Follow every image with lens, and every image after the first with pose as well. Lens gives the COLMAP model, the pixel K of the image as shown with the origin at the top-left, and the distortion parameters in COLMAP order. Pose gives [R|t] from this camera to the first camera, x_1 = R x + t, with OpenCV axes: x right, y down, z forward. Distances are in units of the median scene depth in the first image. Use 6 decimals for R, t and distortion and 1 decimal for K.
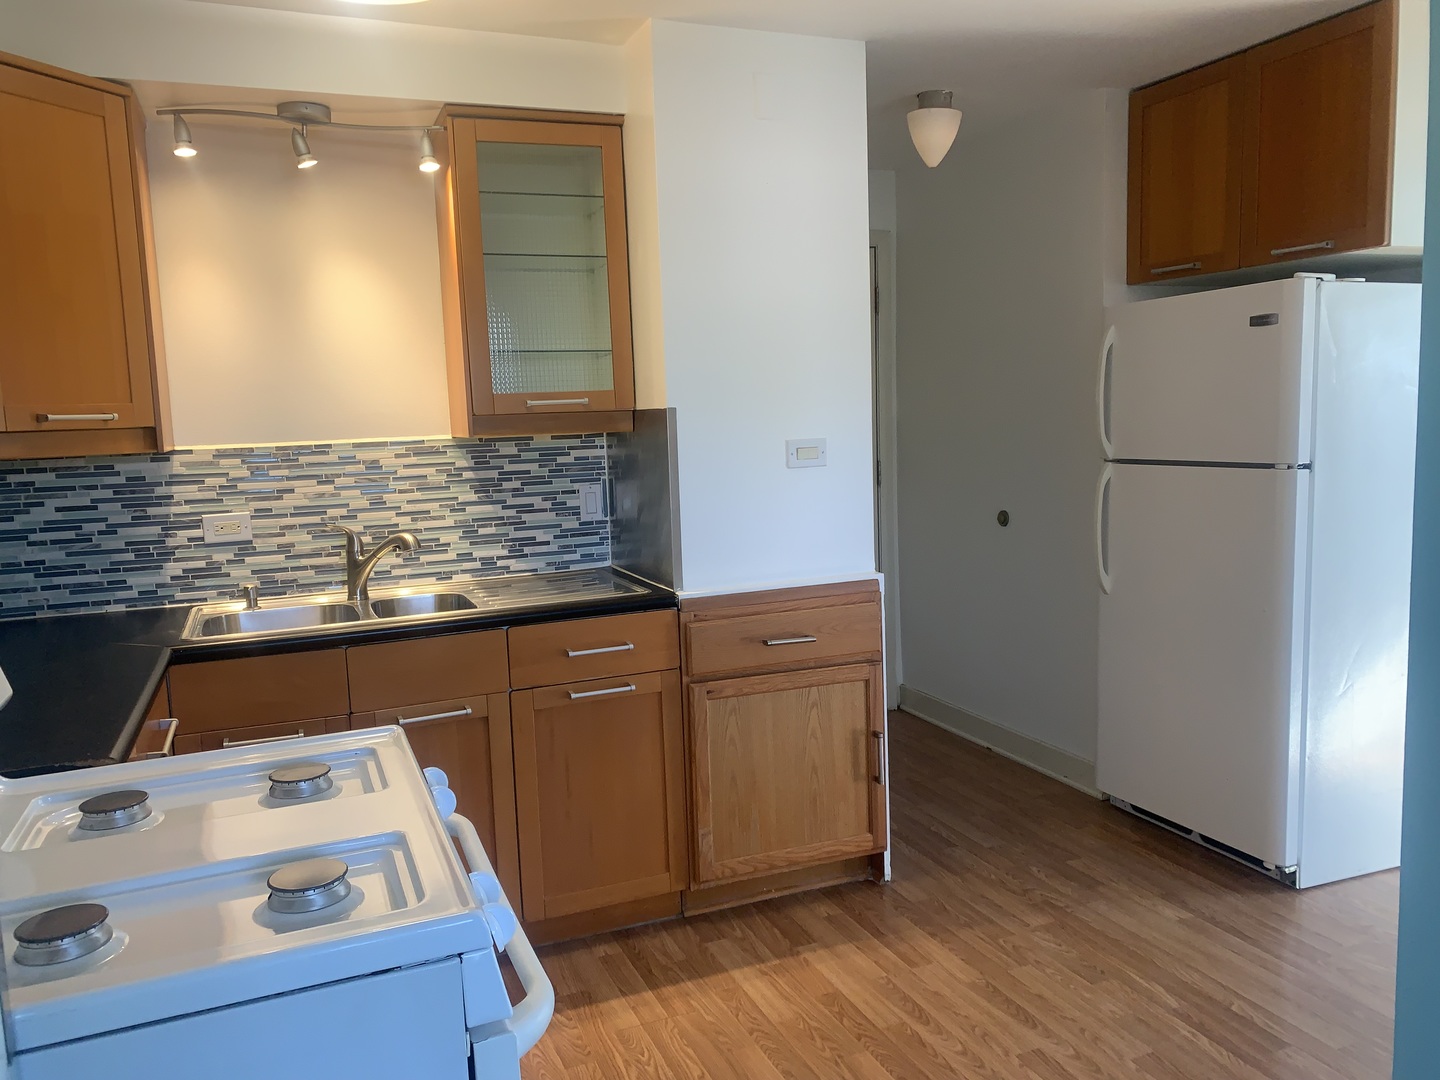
lens RADIAL K [[1097.2, 0, 722.4], [0, 1097.2, 531.5], [0, 0, 1]] dist [0.059752, -0.089617]
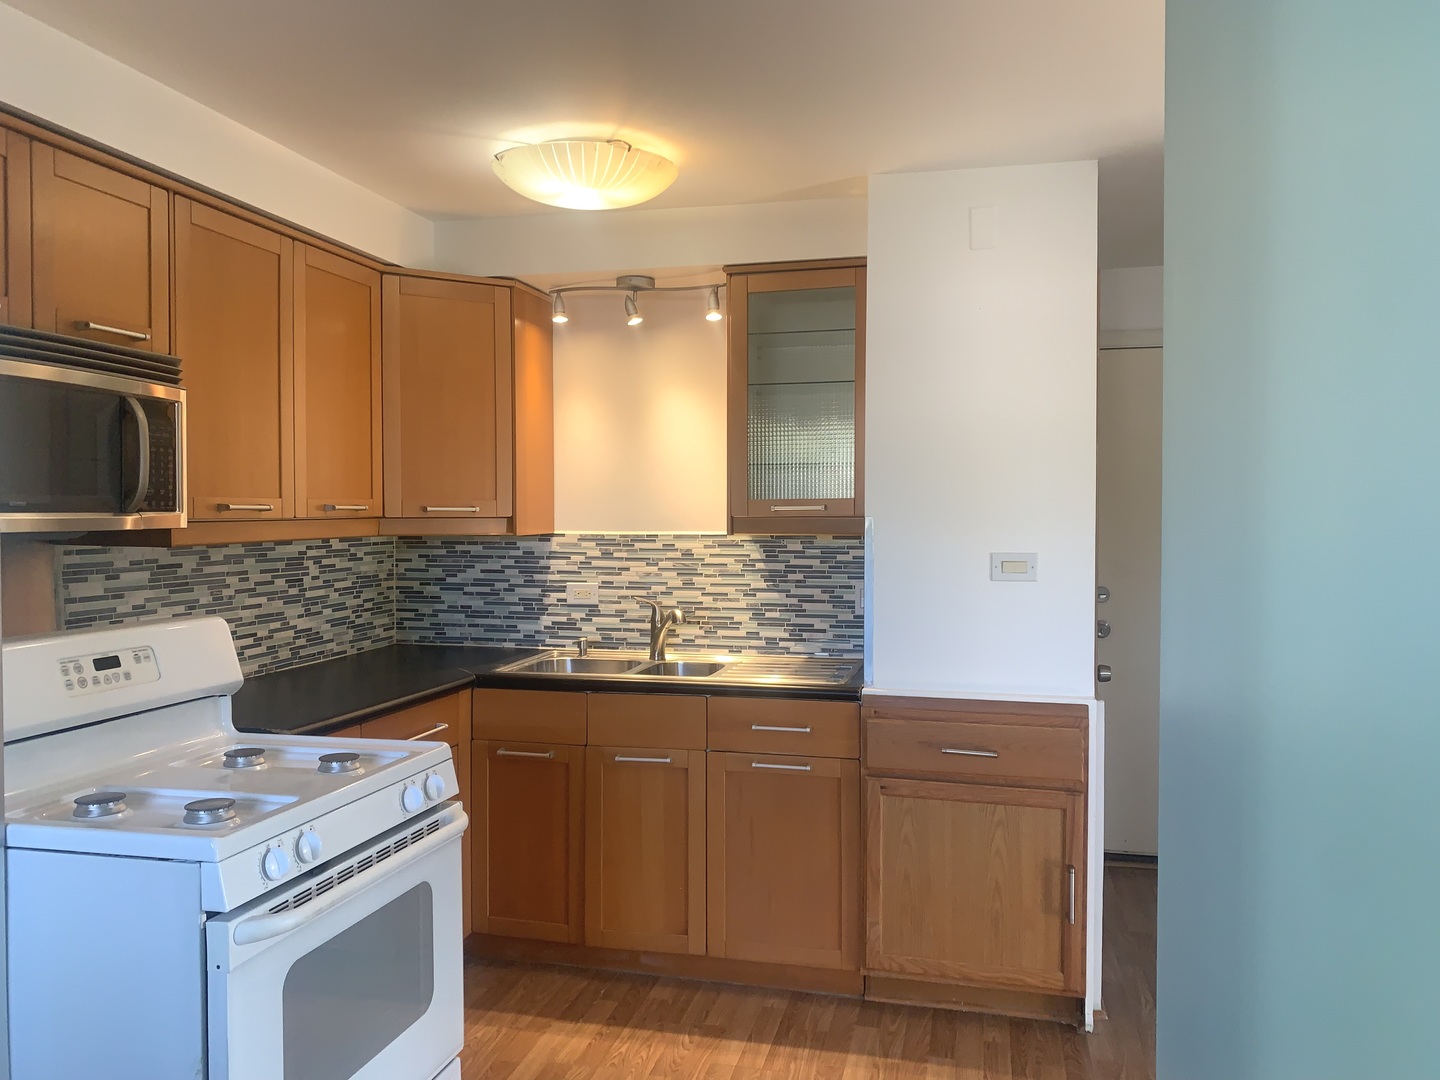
lens RADIAL K [[1097.2, 0, 715.3], [0, 1097.2, 532.7], [0, 0, 1]] dist [0.059752, -0.089617]
pose [[0.806992, 0.051444, -0.588318, 0.450745], [-0.091507, 0.995060, -0.038510, -0.040105], [0.583430, 0.084912, 0.807712, 0.027769]]
